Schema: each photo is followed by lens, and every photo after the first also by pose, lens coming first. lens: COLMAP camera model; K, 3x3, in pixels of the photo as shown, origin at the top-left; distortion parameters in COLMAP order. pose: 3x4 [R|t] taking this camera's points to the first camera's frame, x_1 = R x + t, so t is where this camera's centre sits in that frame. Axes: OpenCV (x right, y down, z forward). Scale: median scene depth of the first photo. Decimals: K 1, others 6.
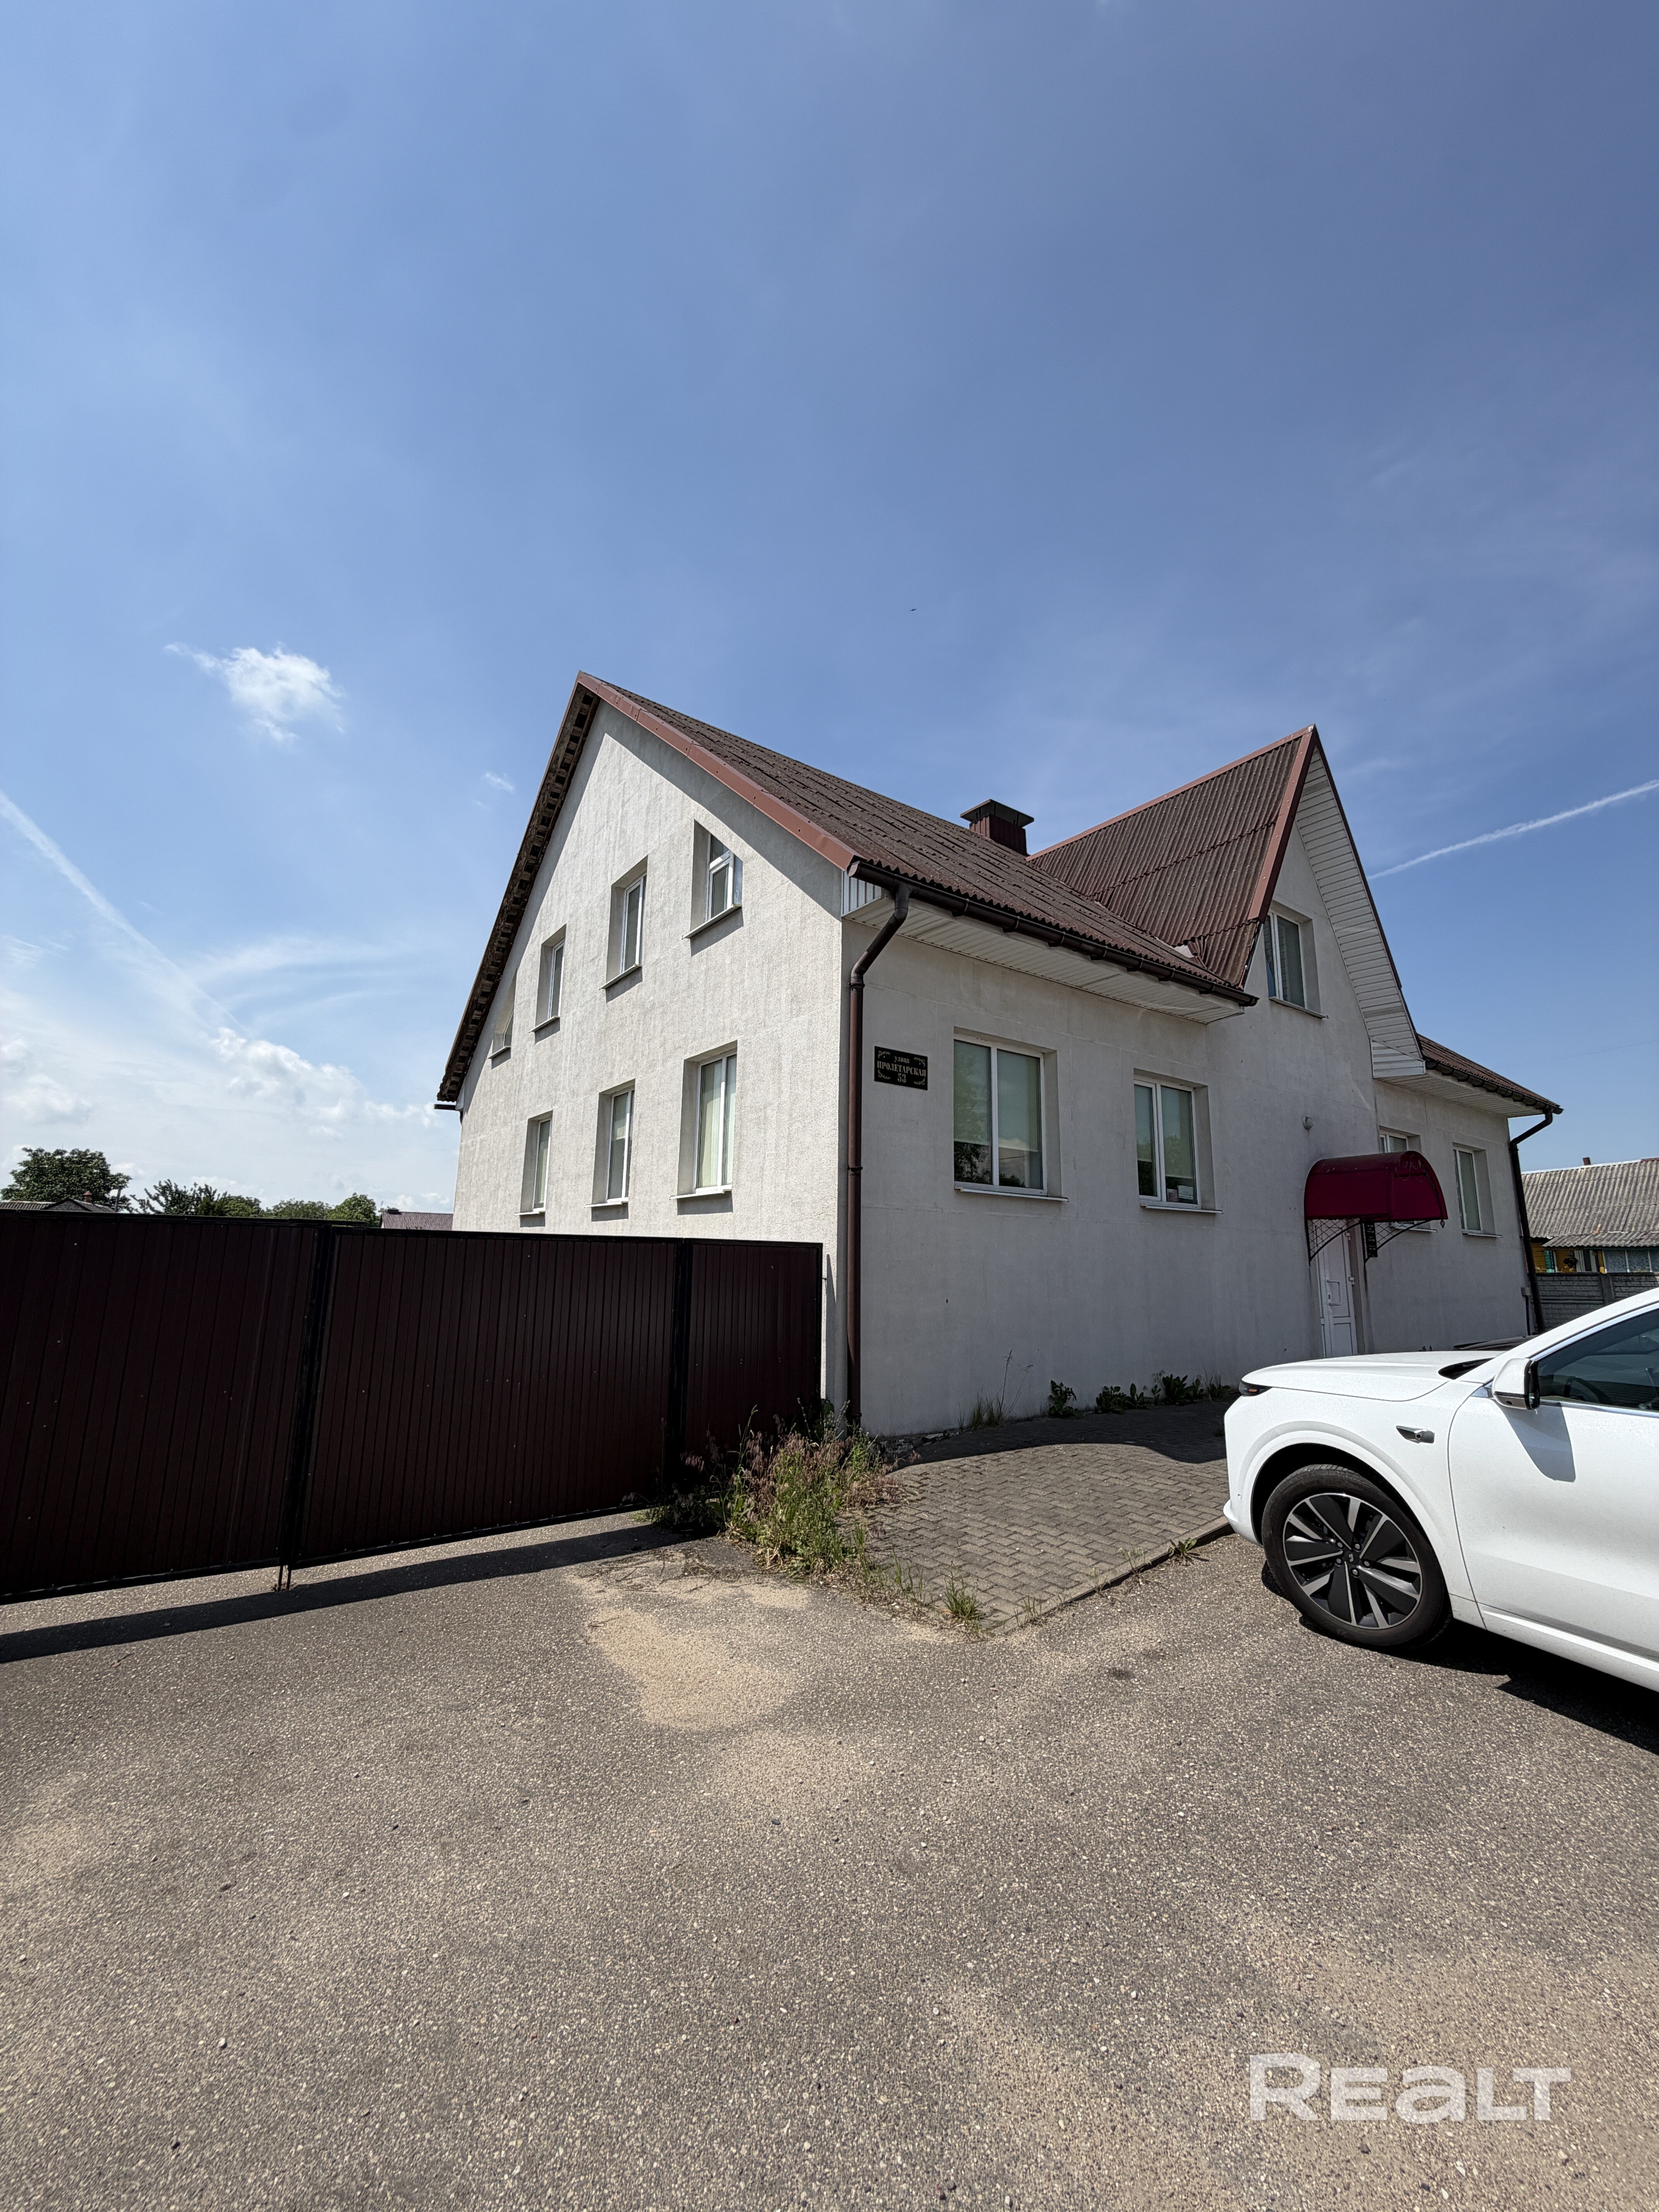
lens RADIAL K [[884.8, 0, 830.5], [0, 884.8, 1100.1], [0, 0, 1]] dist [0.000355, 0.000023]
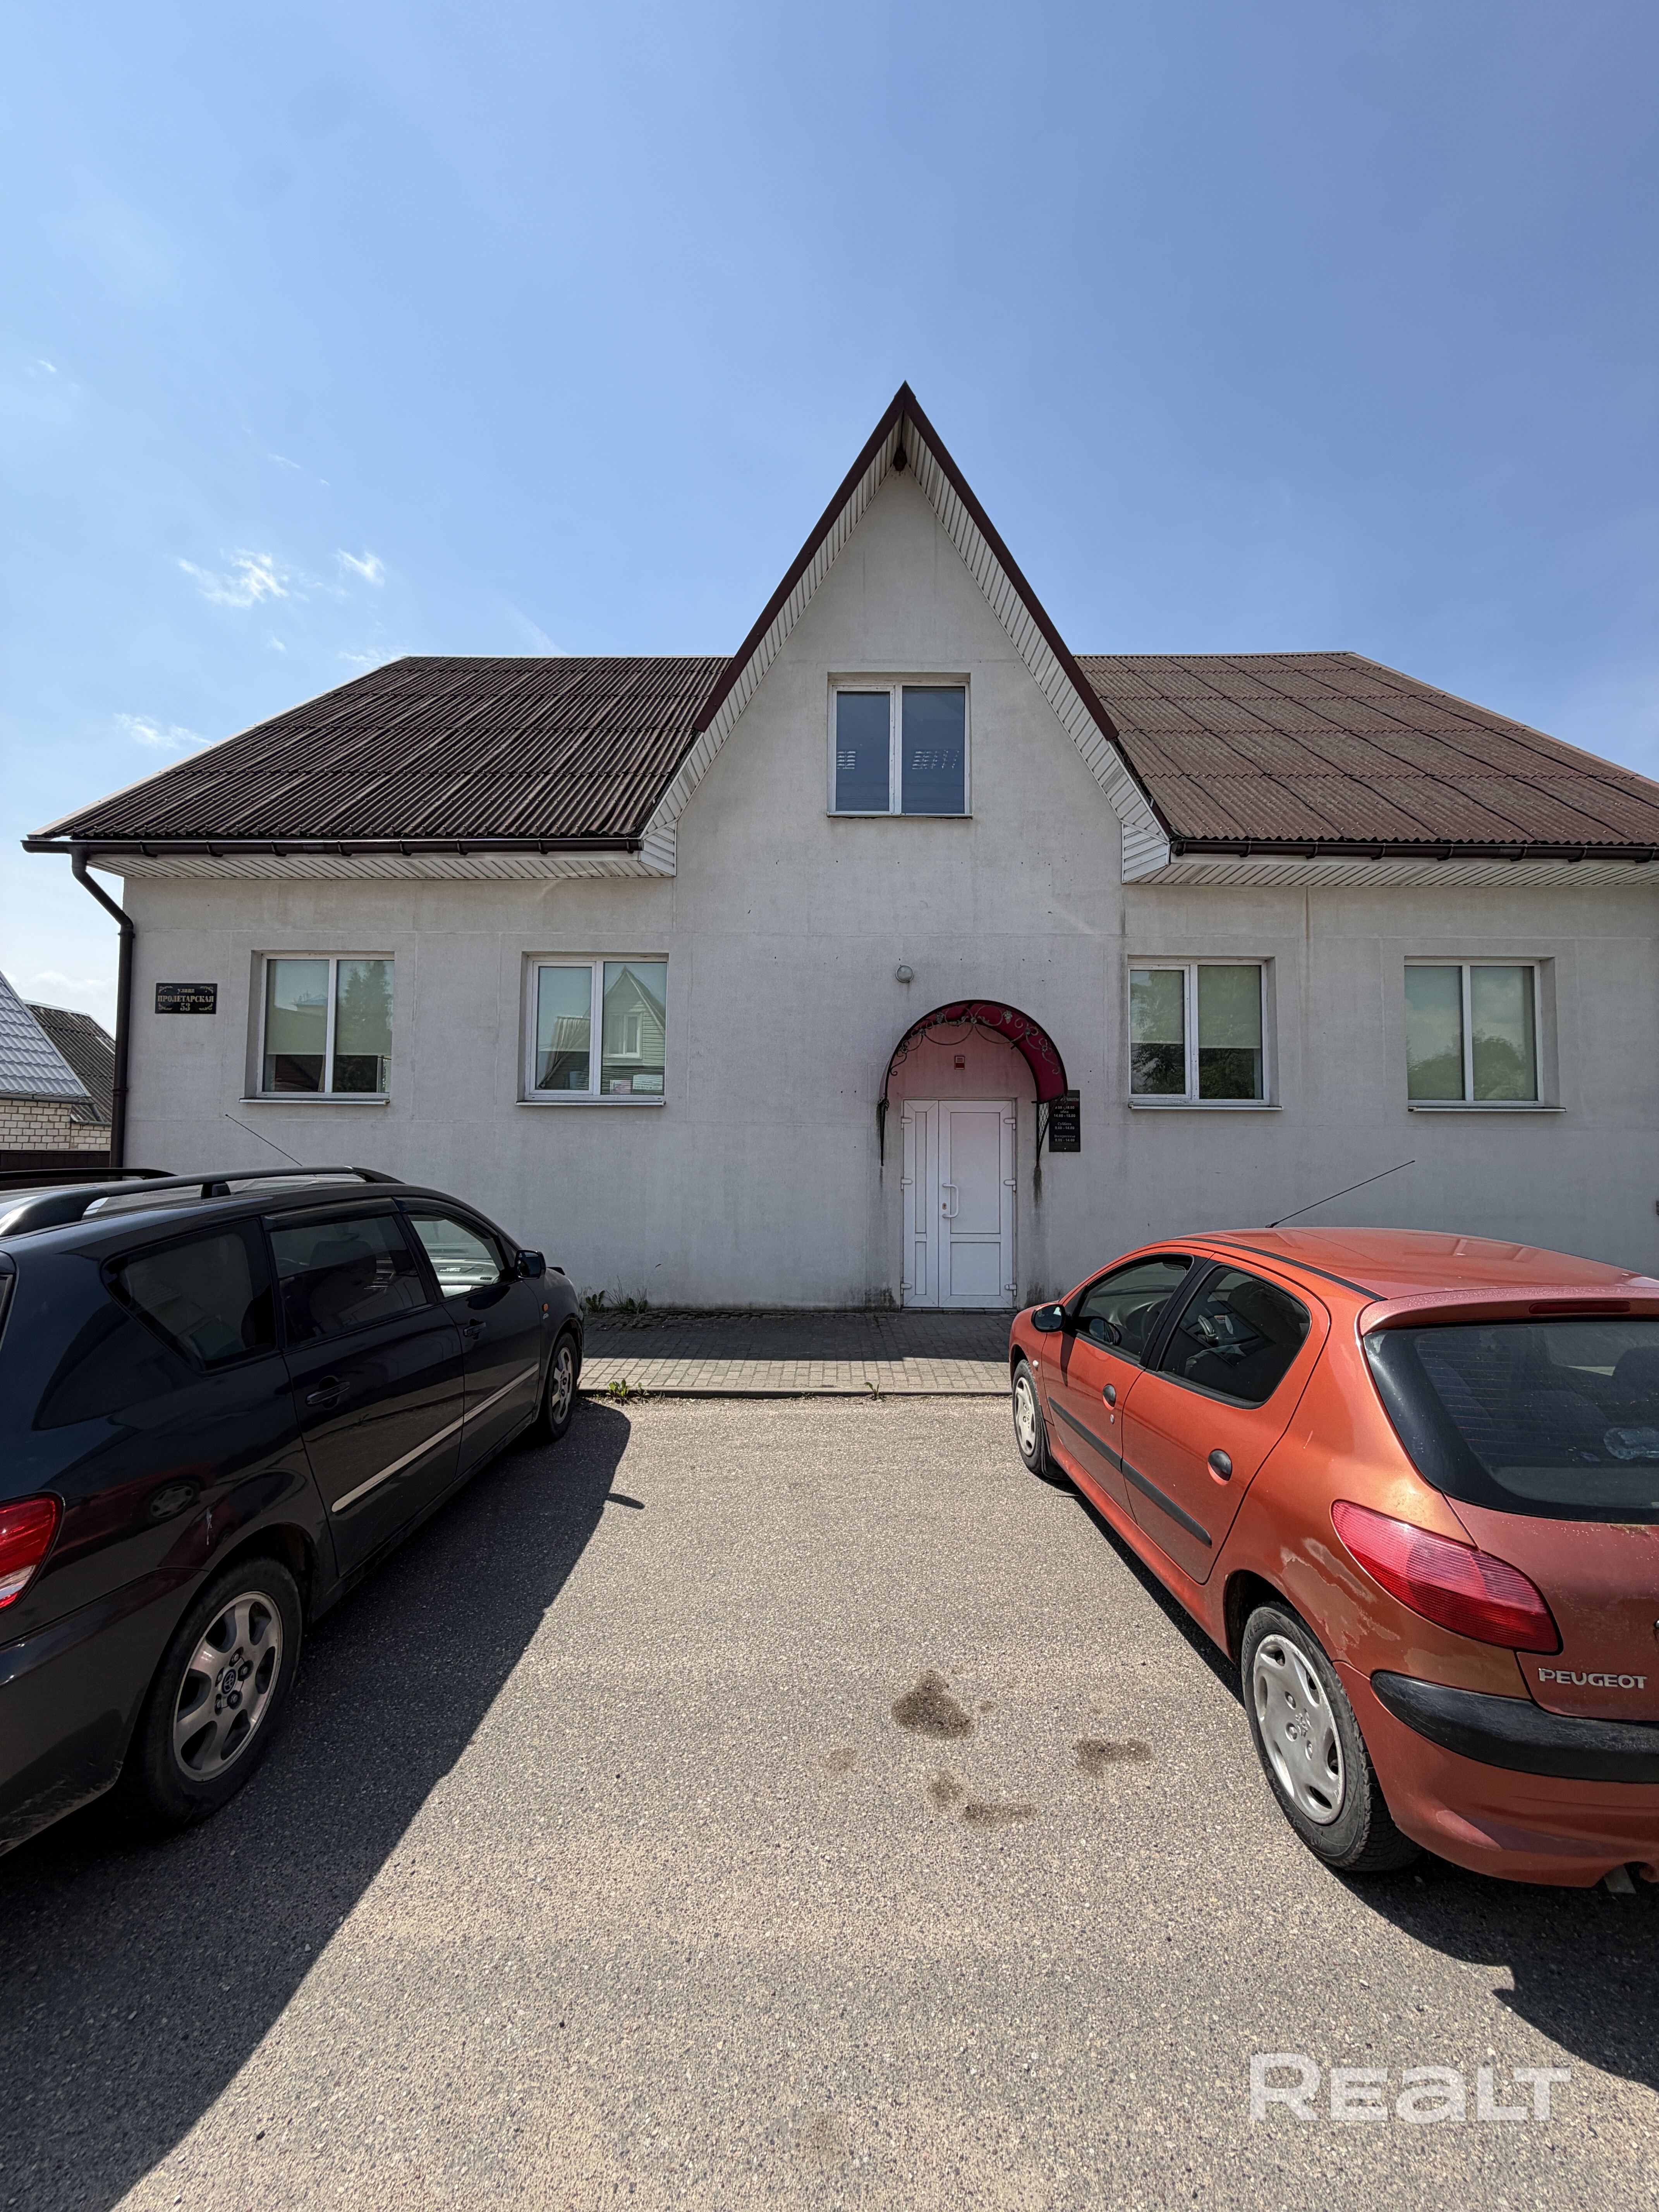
lens RADIAL K [[884.8, 0, 830.2], [0, 884.8, 1110.5], [0, 0, 1]] dist [0.000355, 0.000023]
pose [[0.796982, -0.043028, -0.602468, 1.400671], [0.114636, 0.990105, 0.080934, 0.108439], [0.593025, -0.133567, 0.794029, 0.556536]]
